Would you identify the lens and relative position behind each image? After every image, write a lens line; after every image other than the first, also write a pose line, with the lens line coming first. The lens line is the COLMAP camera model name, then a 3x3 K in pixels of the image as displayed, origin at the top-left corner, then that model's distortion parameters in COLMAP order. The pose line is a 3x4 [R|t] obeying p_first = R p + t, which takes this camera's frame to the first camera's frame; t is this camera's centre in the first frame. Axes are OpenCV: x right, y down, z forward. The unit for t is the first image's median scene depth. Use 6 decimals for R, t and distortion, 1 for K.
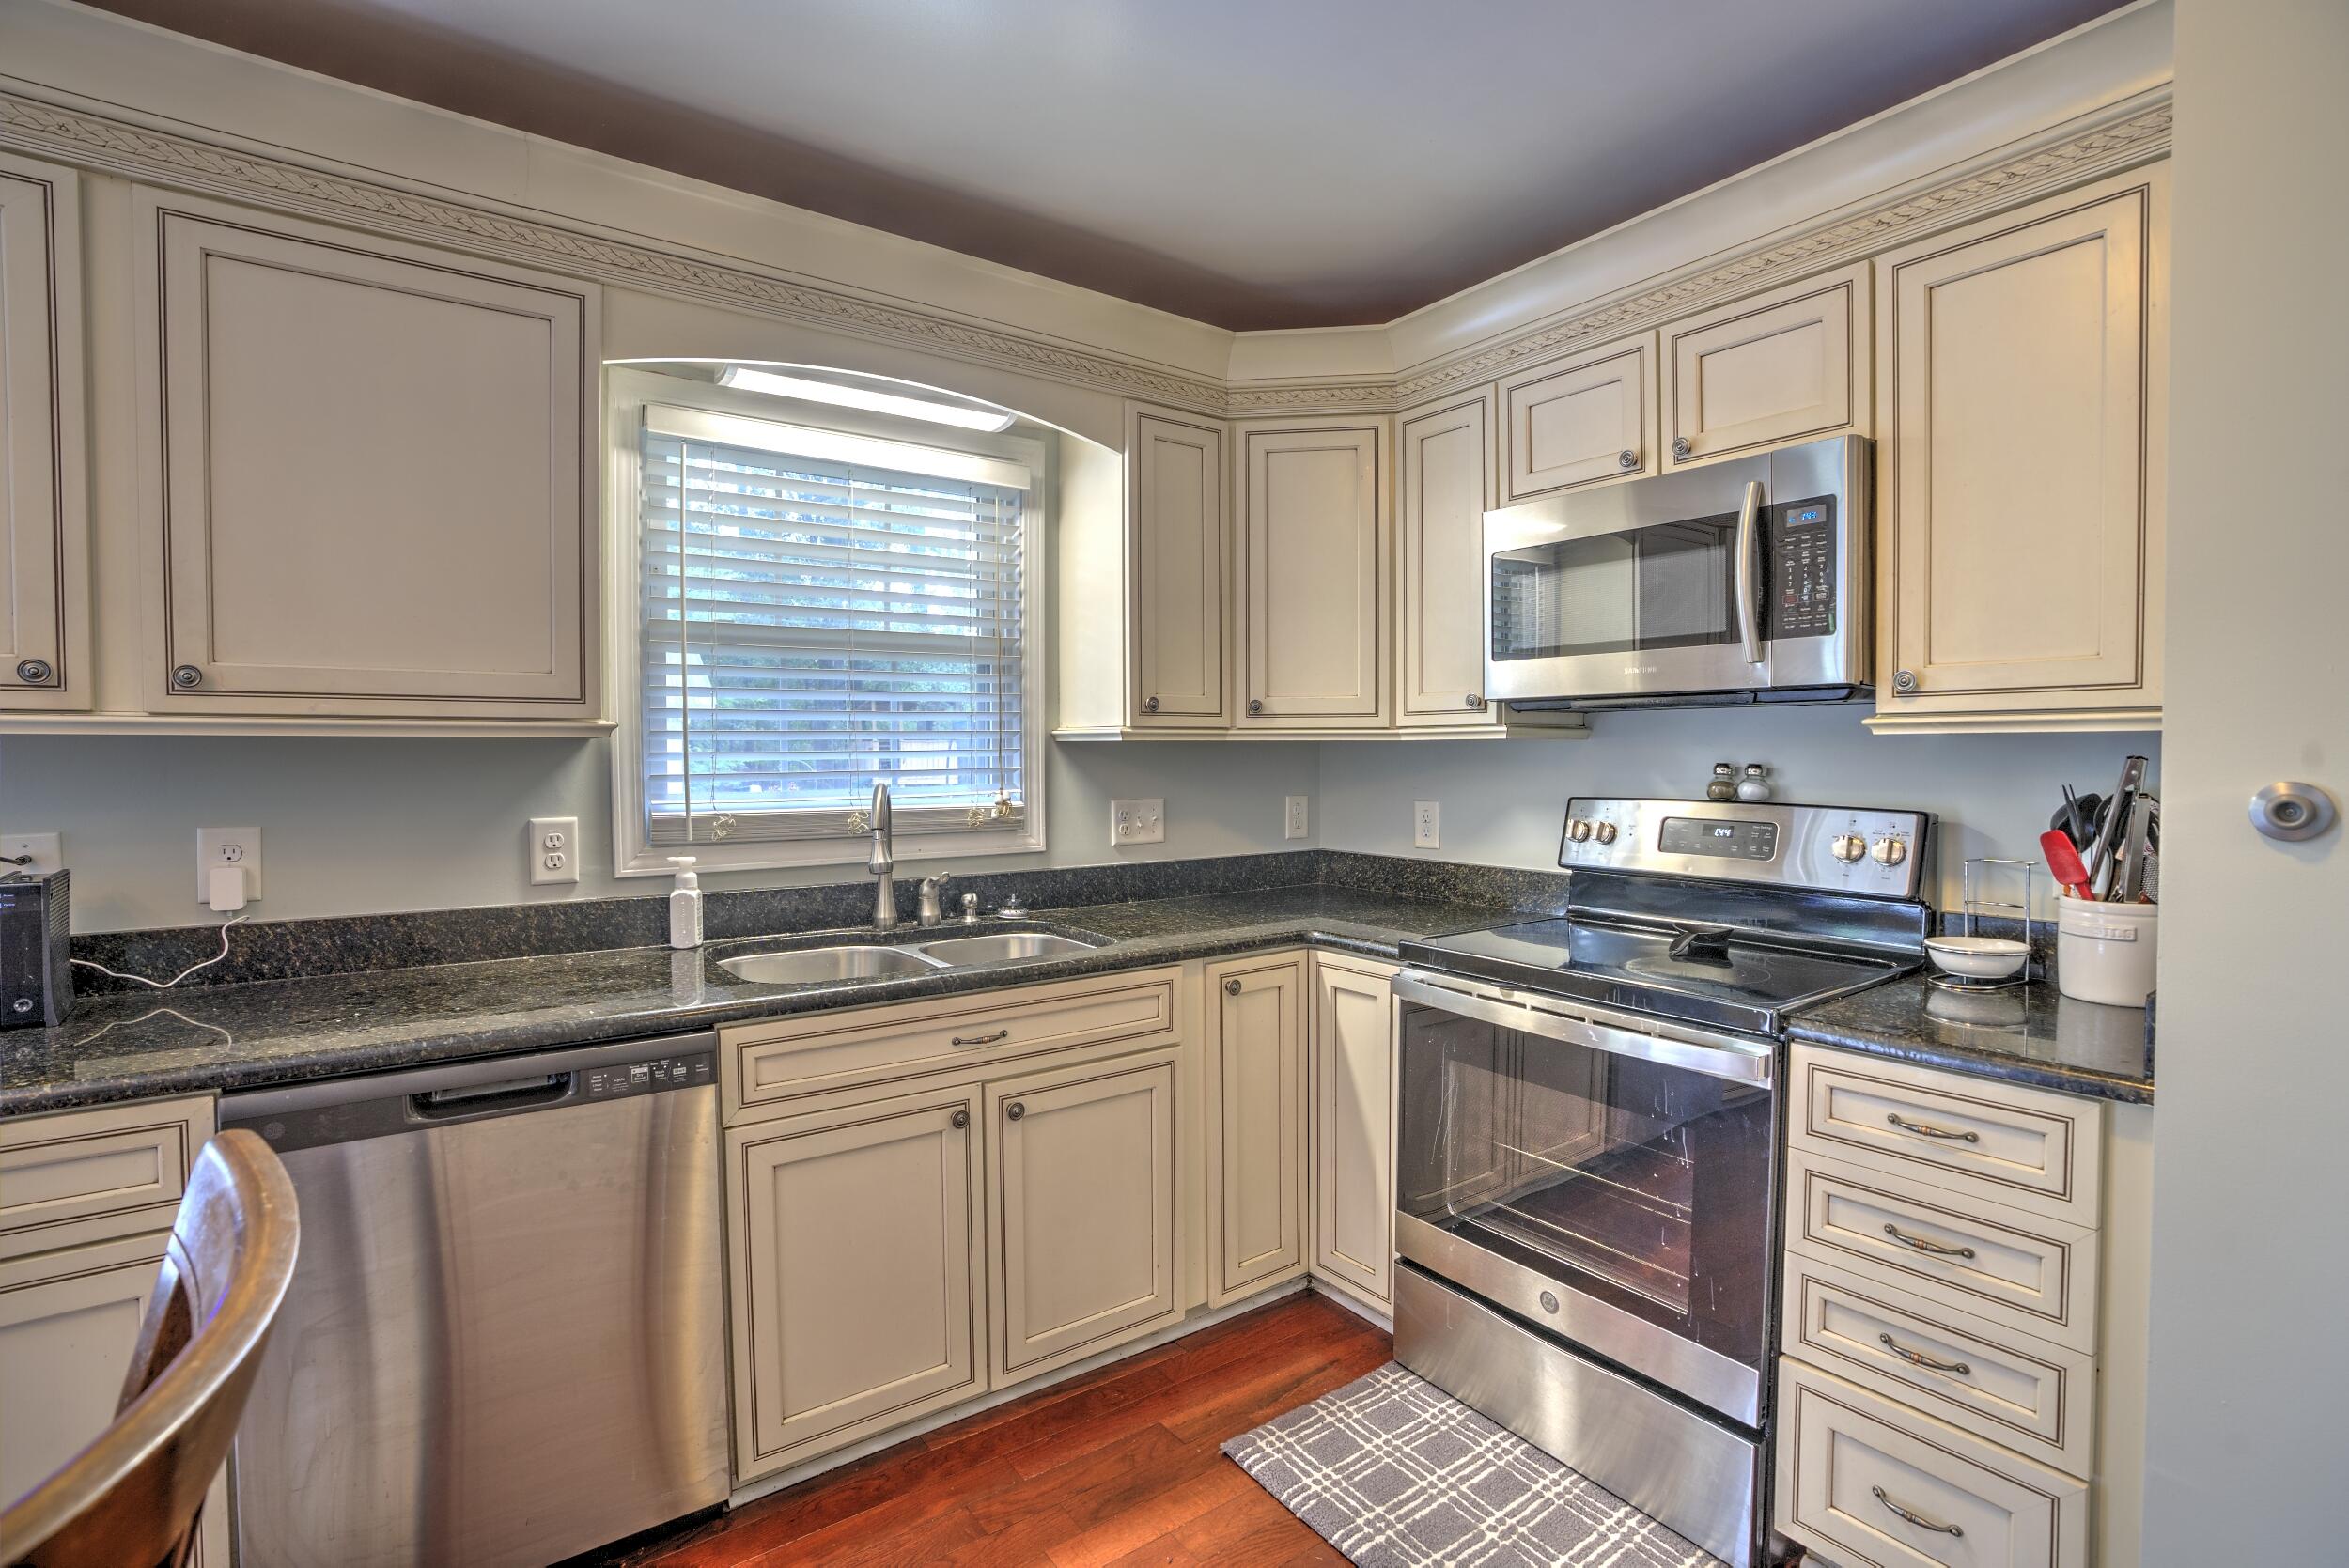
lens RADIAL K [[1078.8, 0, 1185.4], [0, 1078.8, 784.2], [0, 0, 1]] dist [-0.065307, 0.023875]
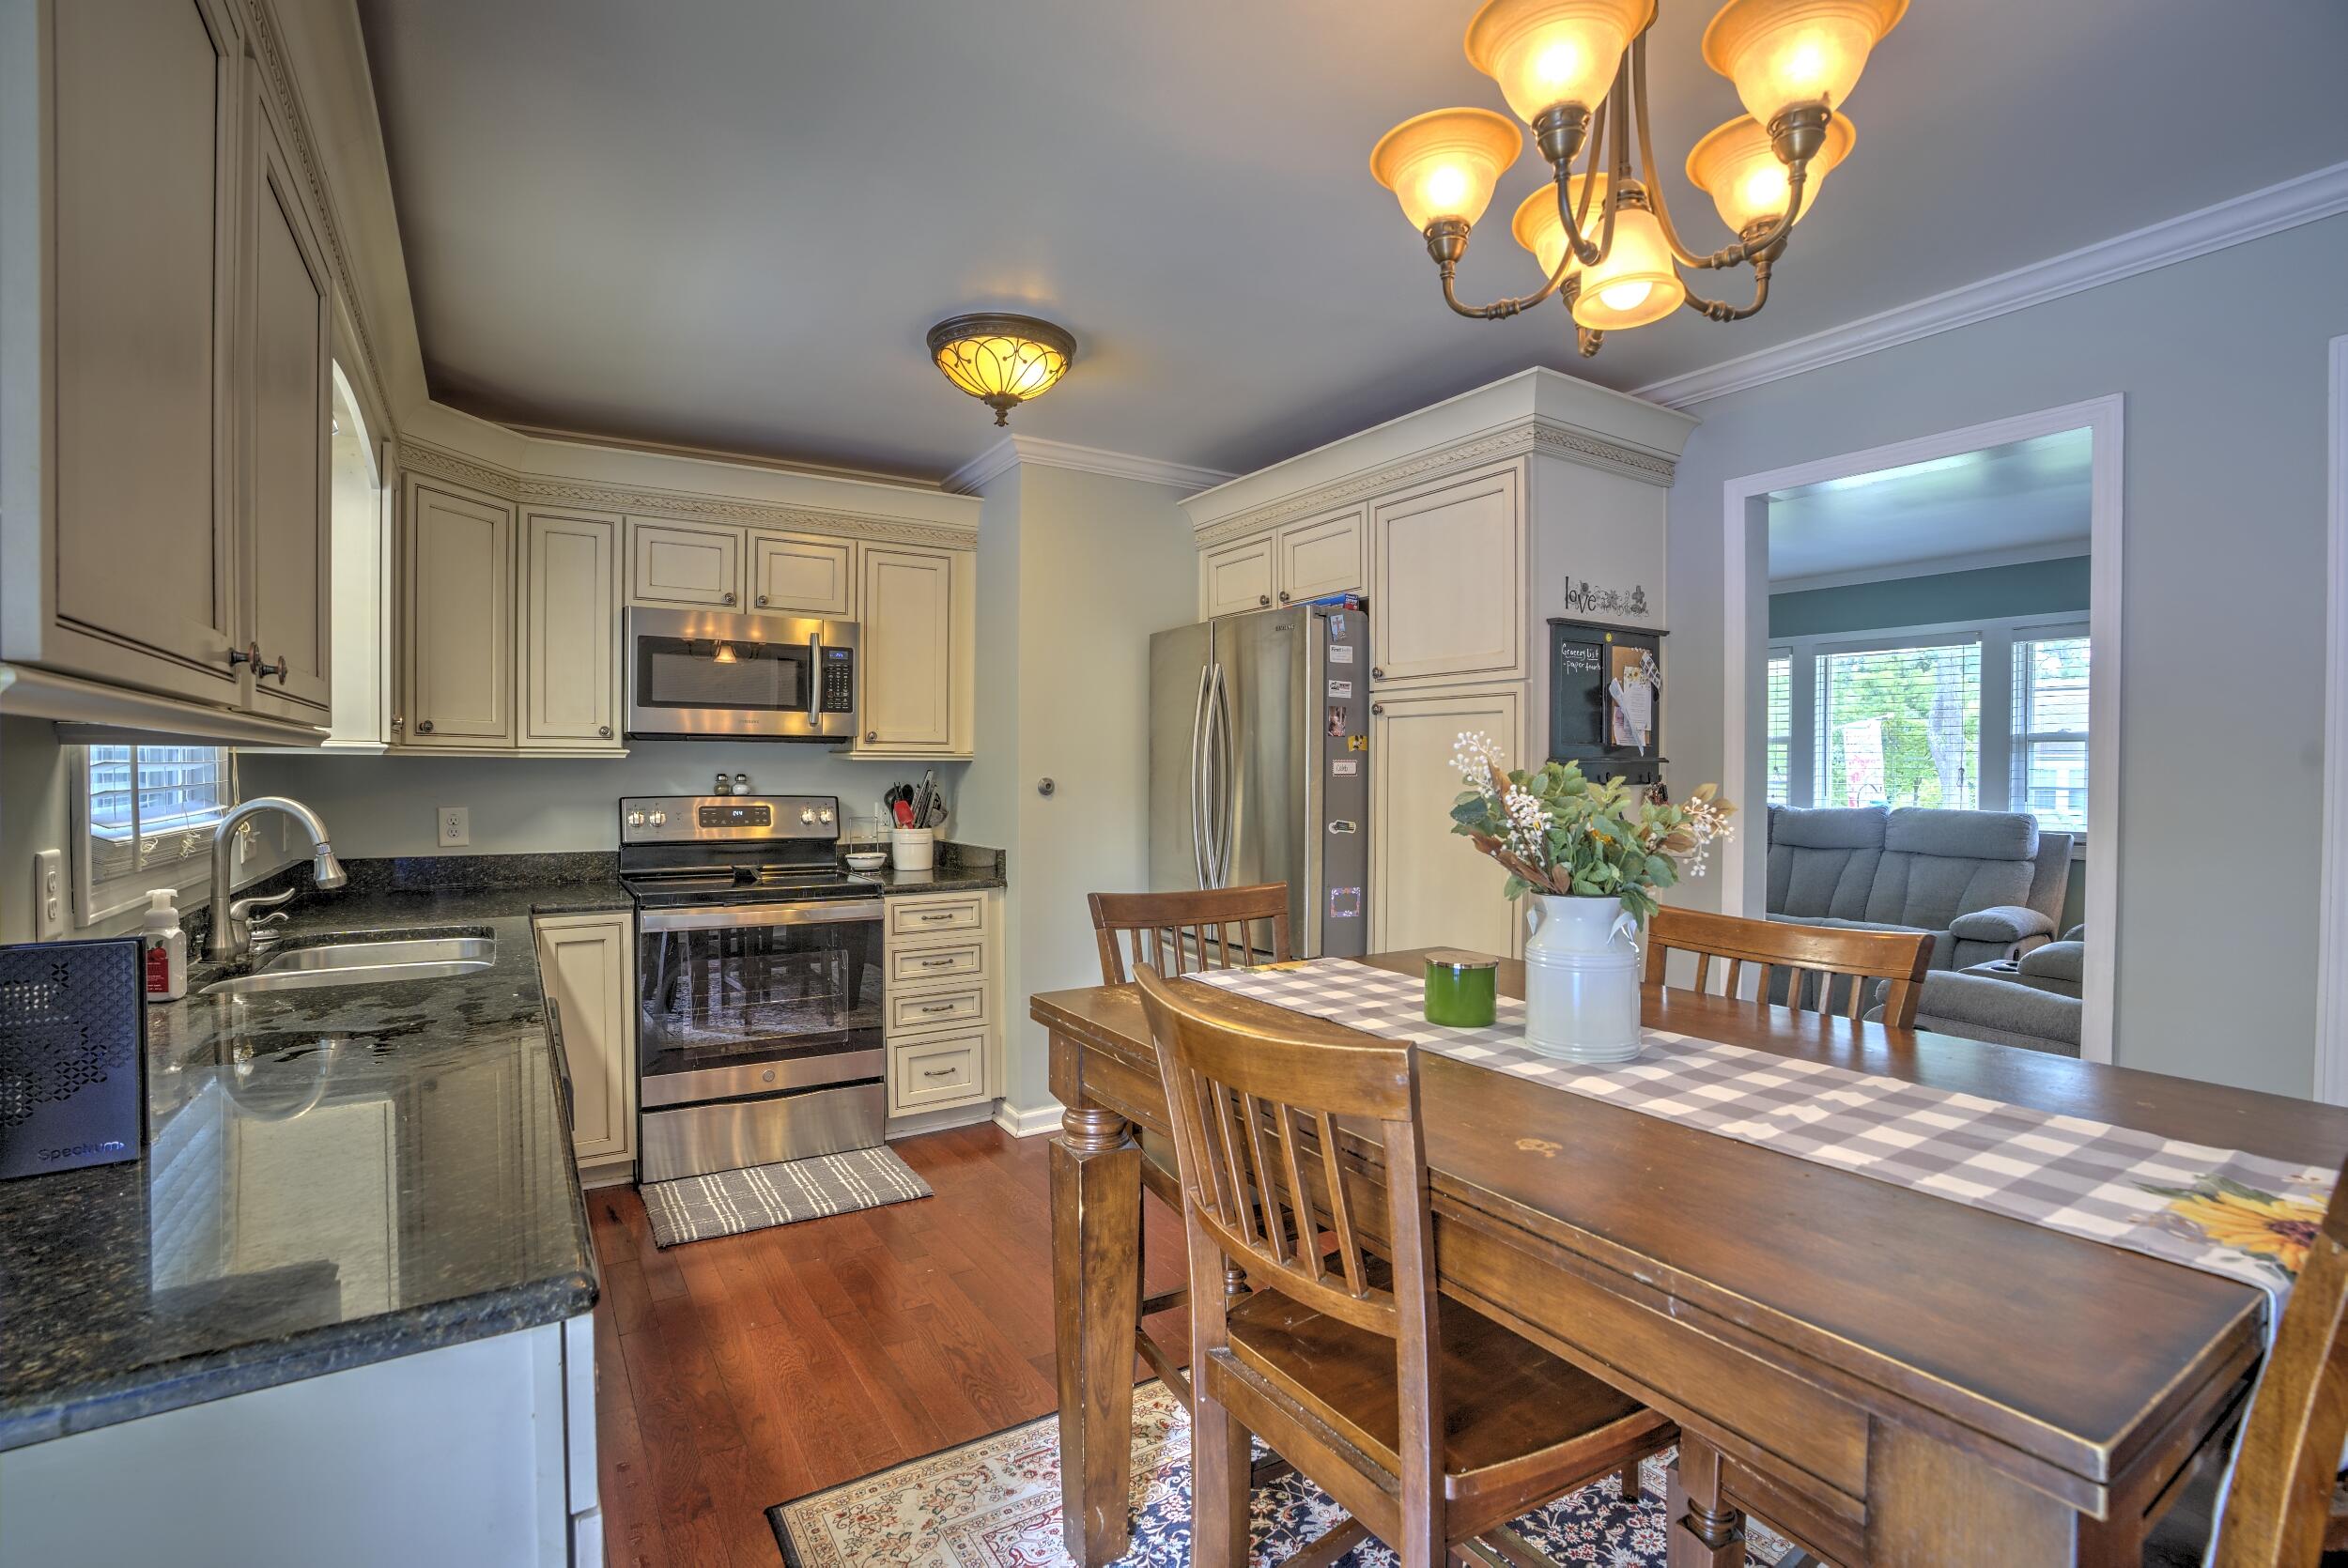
lens RADIAL K [[1078.3, 0, 1177.9], [0, 1078.3, 784.3], [0, 0, 1]] dist [-0.065307, 0.023875]
pose [[0.065418, -0.012305, 0.997782, -1.263433], [0.023344, 0.999669, 0.010798, -0.004543], [-0.997585, 0.022586, 0.065683, 0.164526]]
